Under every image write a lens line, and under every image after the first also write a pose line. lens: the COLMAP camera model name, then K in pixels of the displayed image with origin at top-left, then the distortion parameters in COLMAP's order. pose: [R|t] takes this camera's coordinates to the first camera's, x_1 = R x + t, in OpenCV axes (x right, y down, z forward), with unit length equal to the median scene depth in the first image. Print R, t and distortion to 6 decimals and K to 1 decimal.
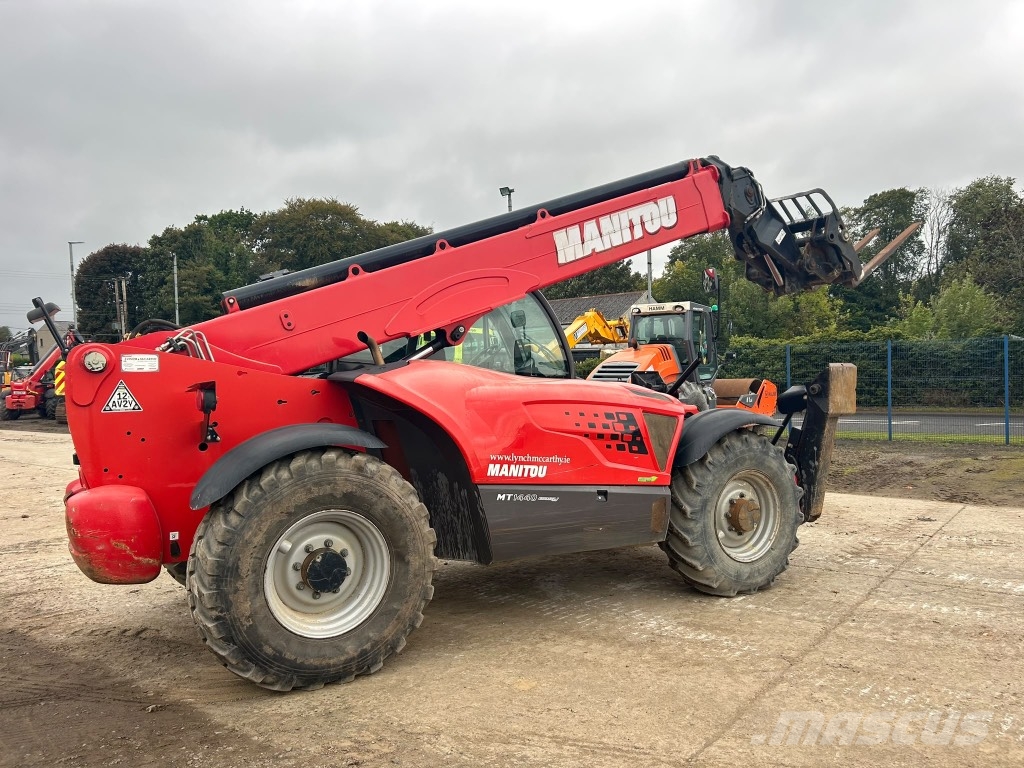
lens RADIAL K [[768.1, 0, 520.7], [0, 768.1, 385.3], [0, 0, 1]] dist [0.065142, -0.074726]
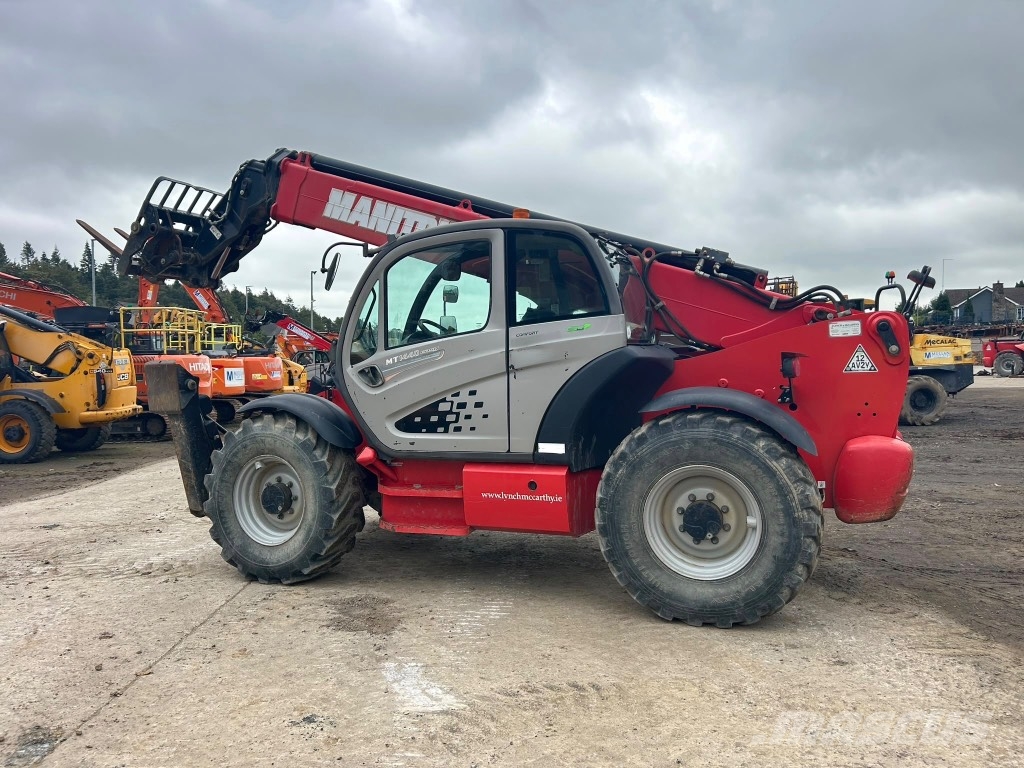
lens RADIAL K [[768.1, 0, 519.2], [0, 768.1, 388.5], [0, 0, 1]] dist [0.065142, -0.074726]
pose [[-0.609525, 0.007228, 0.792734, -1.031190], [0.042125, 0.998841, 0.023282, 0.009393], [-0.791647, 0.047585, -0.609123, 1.938452]]
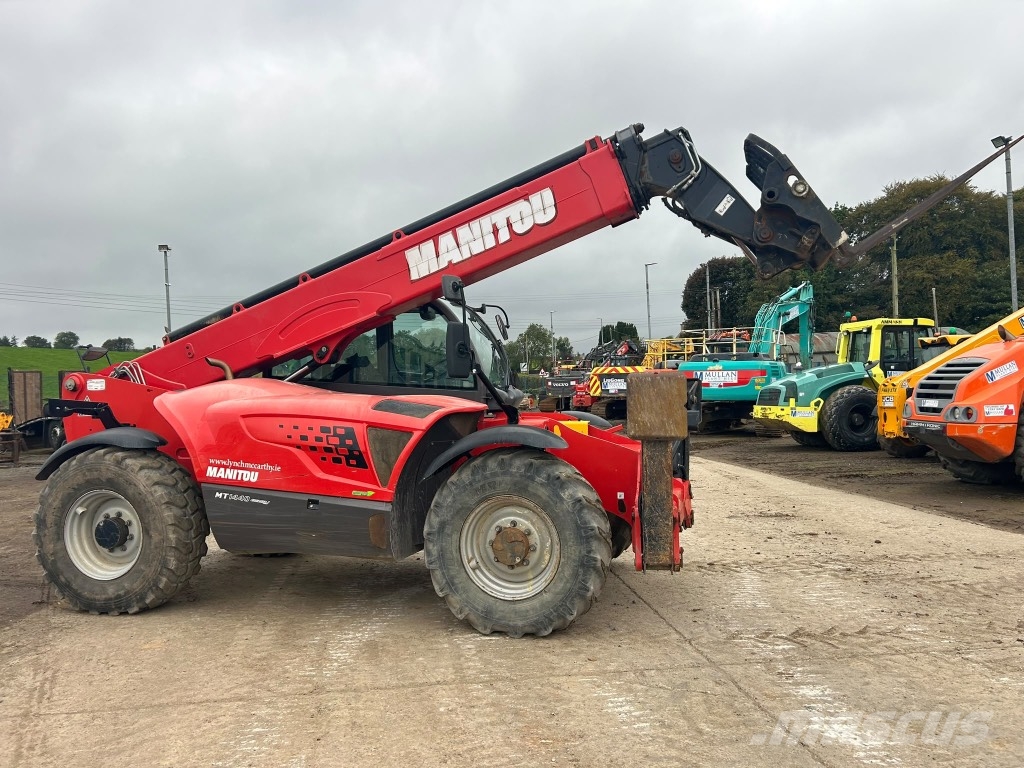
lens RADIAL K [[768.1, 0, 524.0], [0, 768.1, 387.3], [0, 0, 1]] dist [0.065142, -0.074726]
pose [[0.706877, -0.003338, -0.707328, 1.058763], [0.006734, 0.999975, 0.002010, -0.018598], [0.707304, -0.006184, 0.706882, 0.445220]]
